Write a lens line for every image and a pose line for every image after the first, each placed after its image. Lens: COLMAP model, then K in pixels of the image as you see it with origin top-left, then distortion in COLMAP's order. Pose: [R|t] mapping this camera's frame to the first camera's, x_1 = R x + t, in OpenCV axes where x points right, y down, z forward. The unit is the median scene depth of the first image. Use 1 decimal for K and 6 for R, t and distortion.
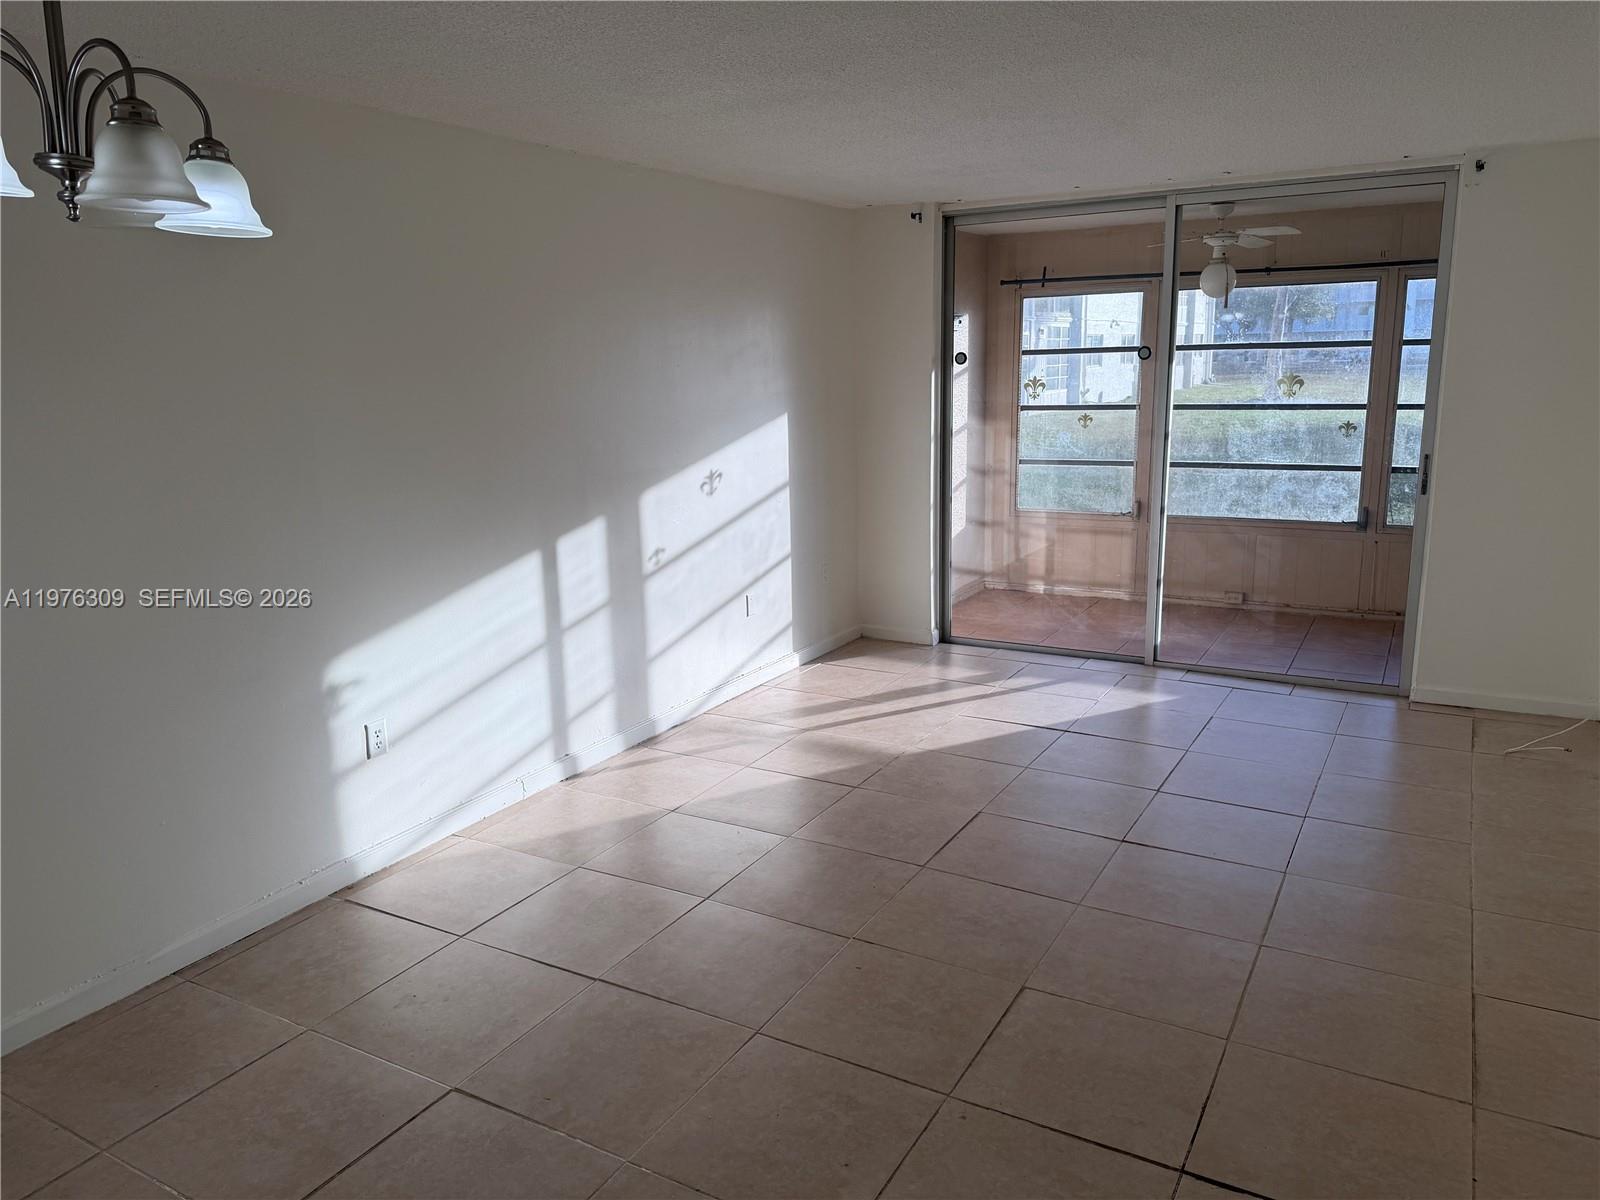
lens RADIAL K [[1127.9, 0, 800.0], [0, 1127.9, 600.0], [0, 0, 1]] dist [0.119908, -0.211991]
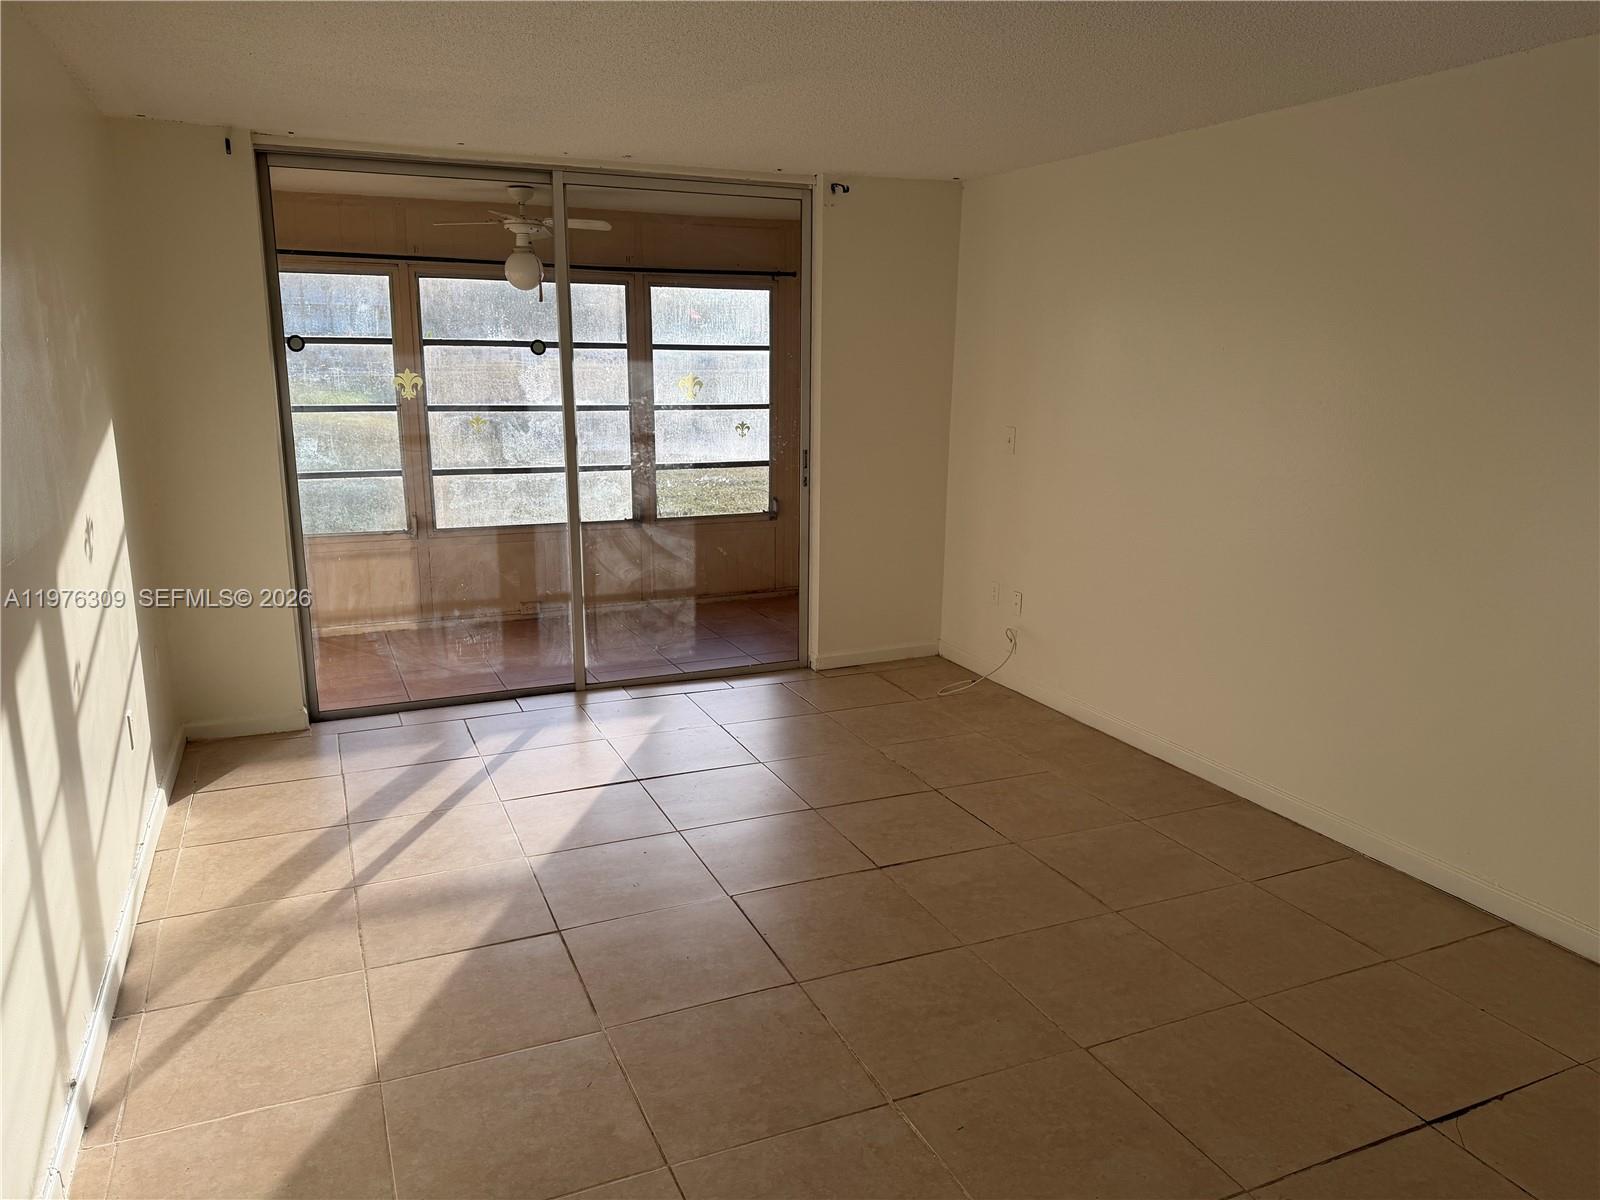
lens RADIAL K [[1127.9, 0, 800.0], [0, 1127.9, 600.0], [0, 0, 1]] dist [0.119908, -0.211991]
pose [[0.582547, -0.146436, 0.799497, -0.287319], [0.147504, 0.986350, 0.073182, -0.051780], [-0.799301, 0.075297, 0.596195, 0.292698]]
